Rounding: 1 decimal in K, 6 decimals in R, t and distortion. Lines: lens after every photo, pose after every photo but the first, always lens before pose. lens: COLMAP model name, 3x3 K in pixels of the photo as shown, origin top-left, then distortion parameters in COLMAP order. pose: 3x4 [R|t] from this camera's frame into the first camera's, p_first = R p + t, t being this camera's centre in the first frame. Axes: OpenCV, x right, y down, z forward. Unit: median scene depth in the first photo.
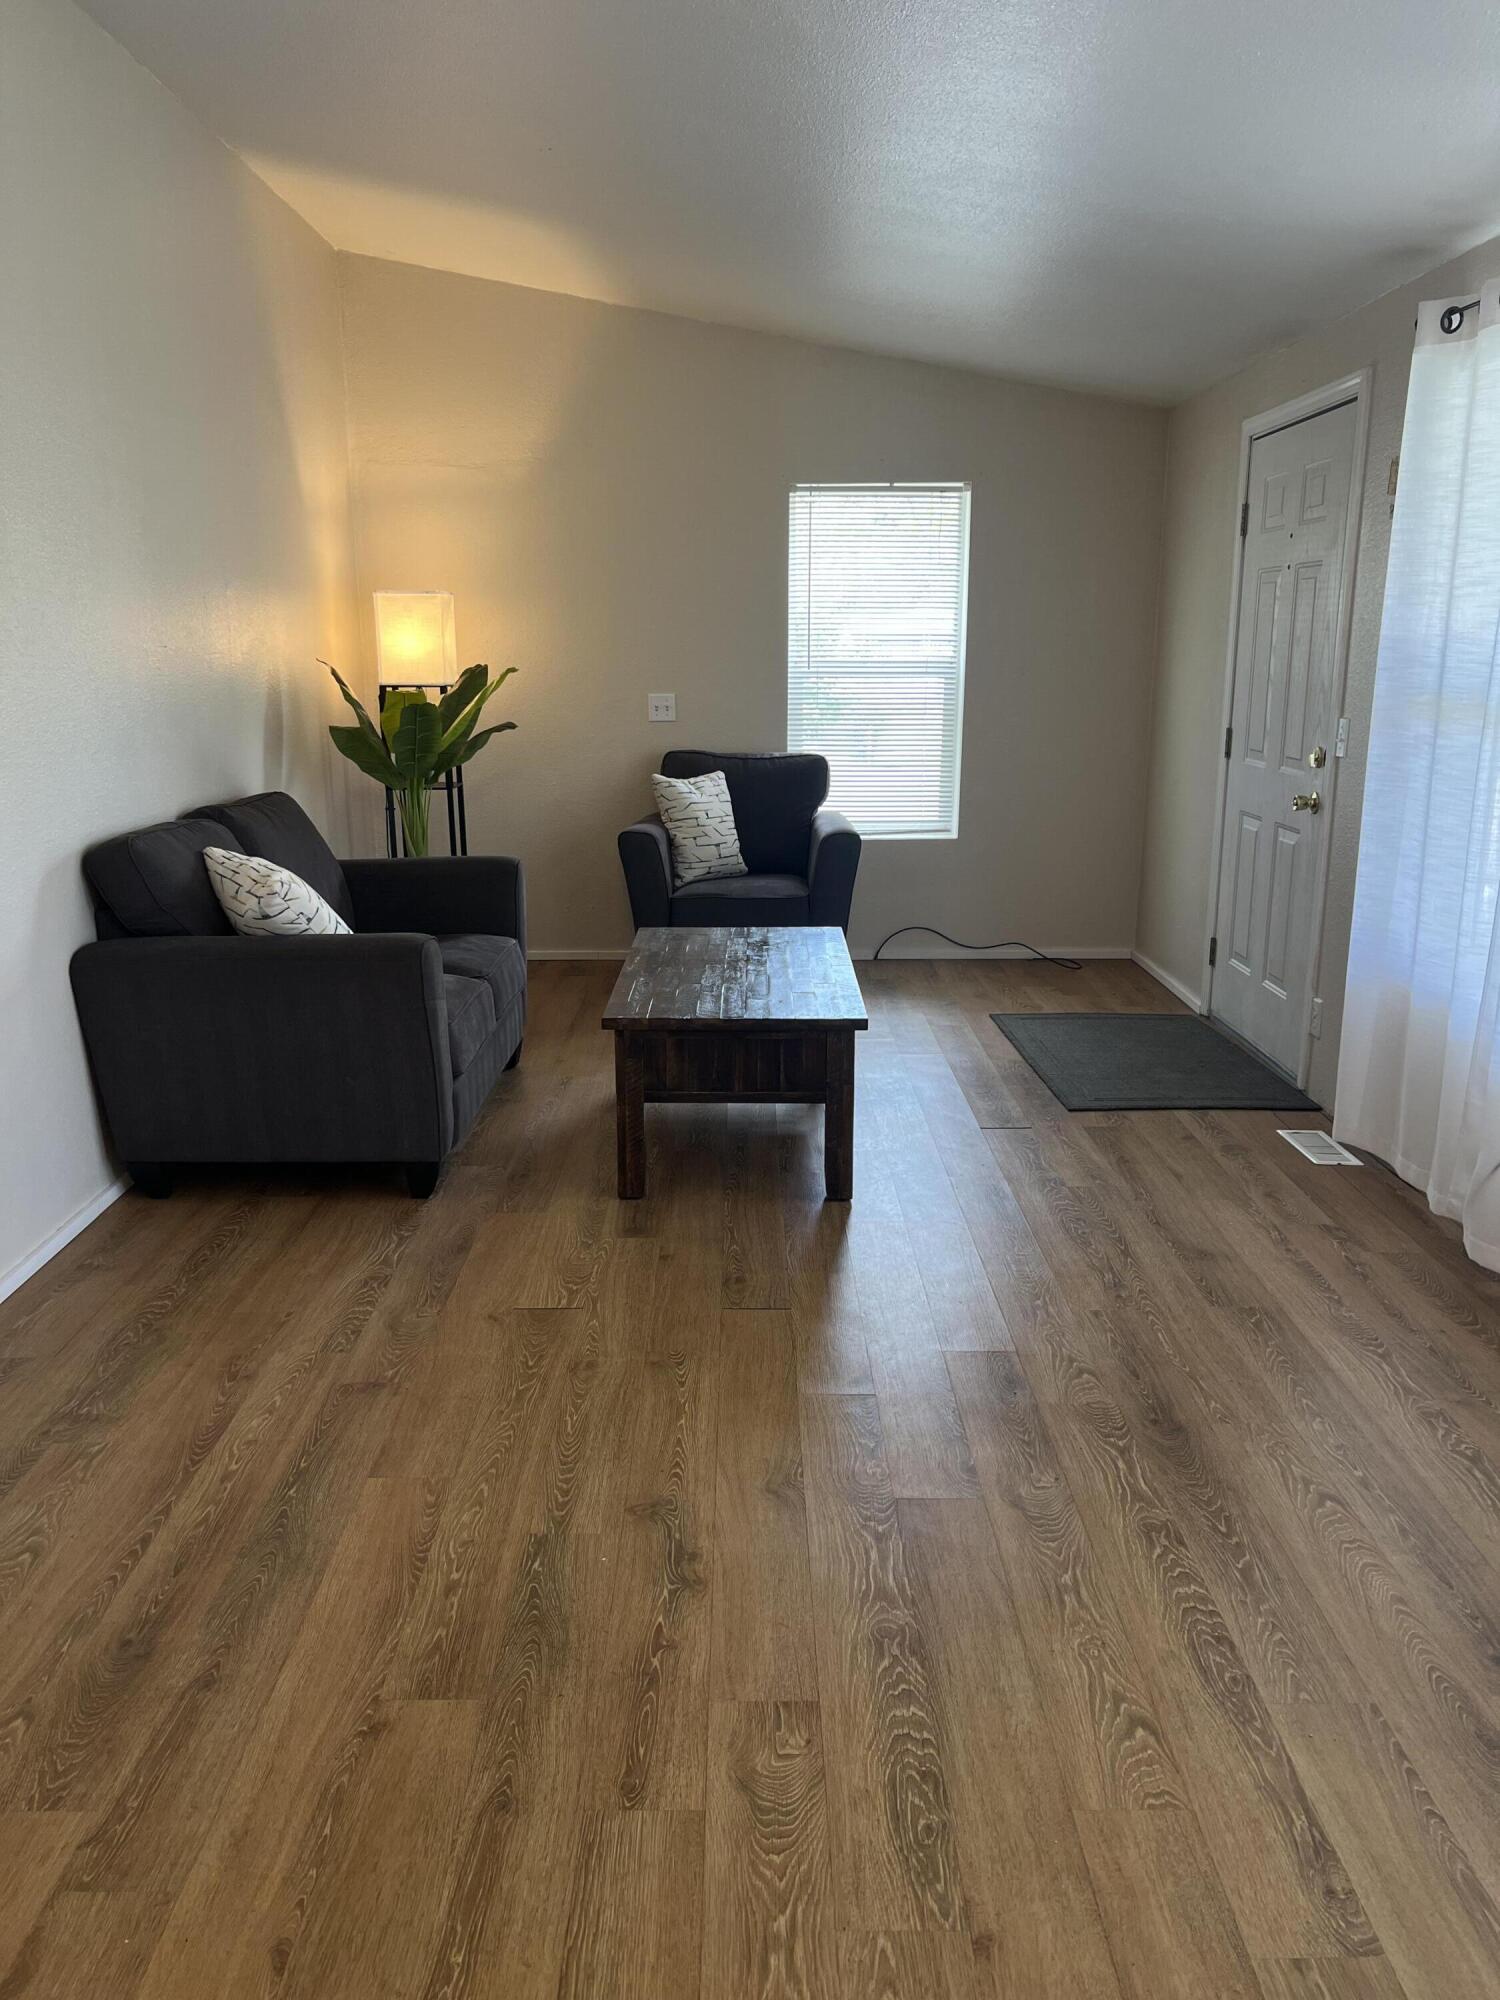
lens RADIAL K [[1526.2, 0, 739.0], [0, 1526.2, 1022.6], [0, 0, 1]] dist [0.054995, -0.045848]
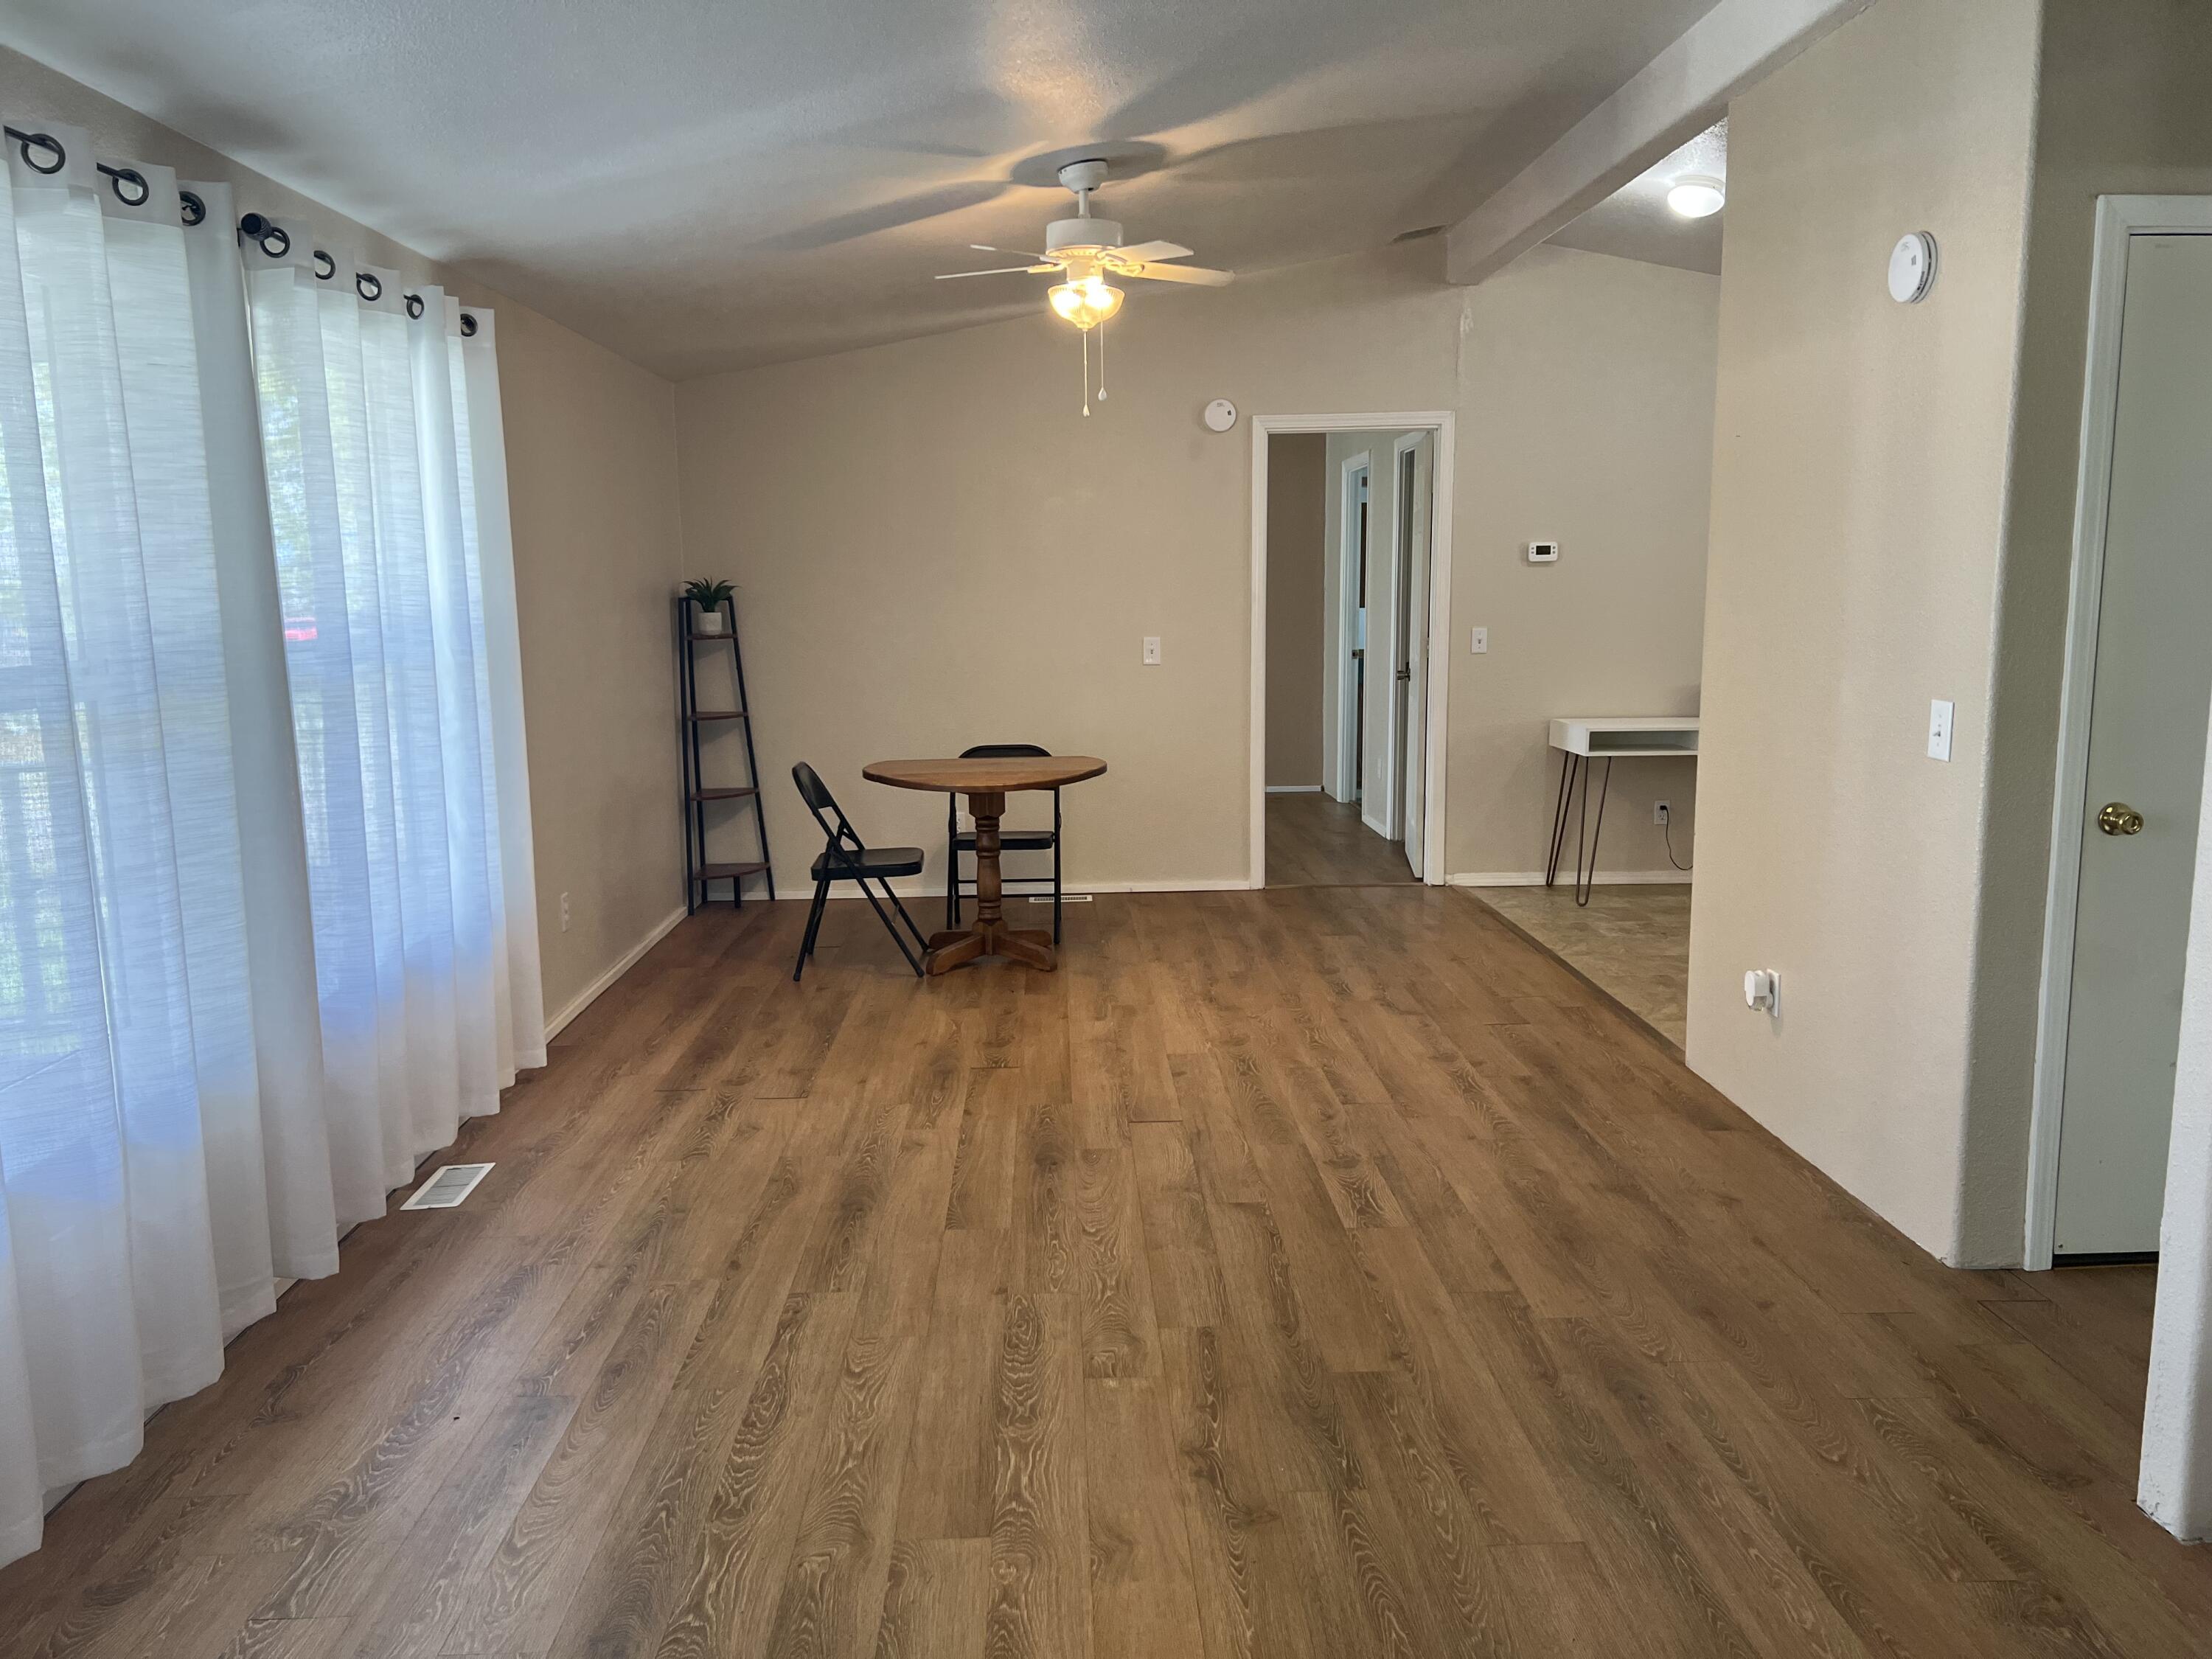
lens RADIAL K [[1688.0, 0, 1115.3], [0, 1688.0, 861.4], [0, 0, 1]] dist [0.054995, -0.045848]
pose [[-0.999033, 0.022028, -0.038043, 0.040836], [0.004841, 0.915258, 0.402840, -0.332001], [0.043693, 0.402266, -0.914480, 1.258517]]
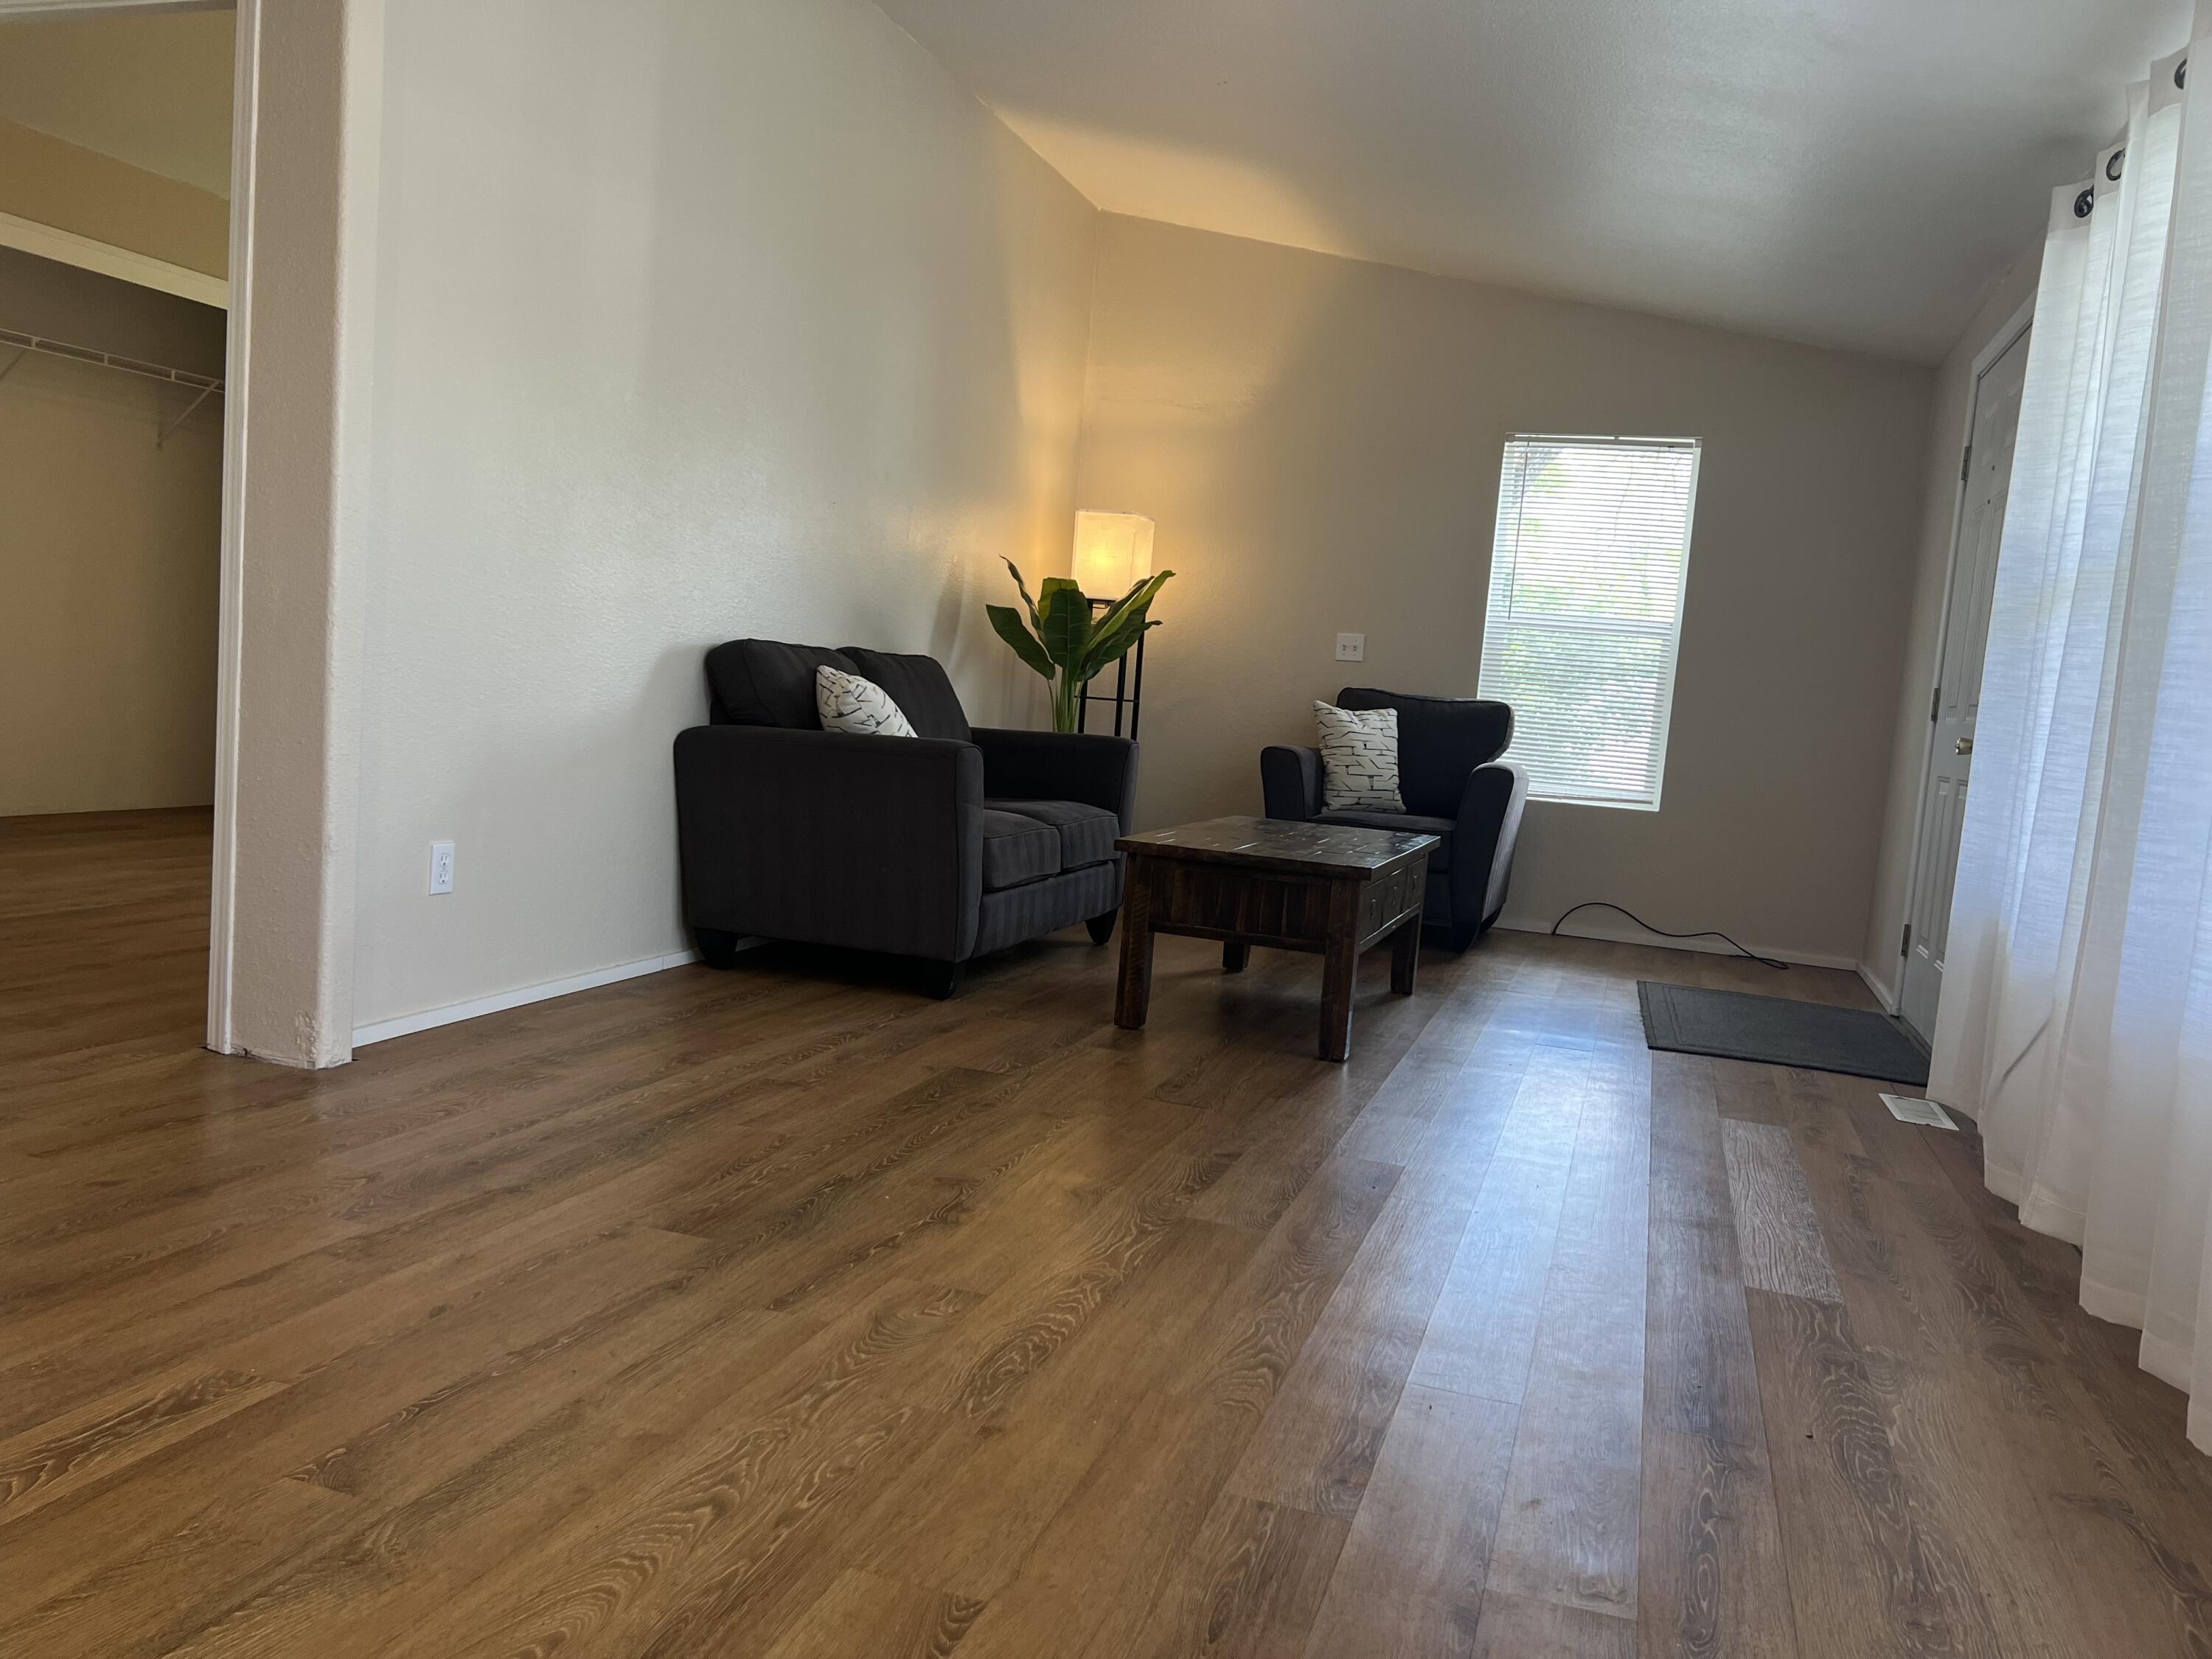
lens RADIAL K [[1686.7, 0, 1106.0], [0, 1686.7, 829.5], [0, 0, 1]] dist [0.127594, -0.165639]
pose [[0.947327, 0.108598, -0.301295, 0.258196], [-0.157700, 0.976976, -0.143697, 0.162837], [0.278753, 0.183642, 0.942641, -0.083407]]
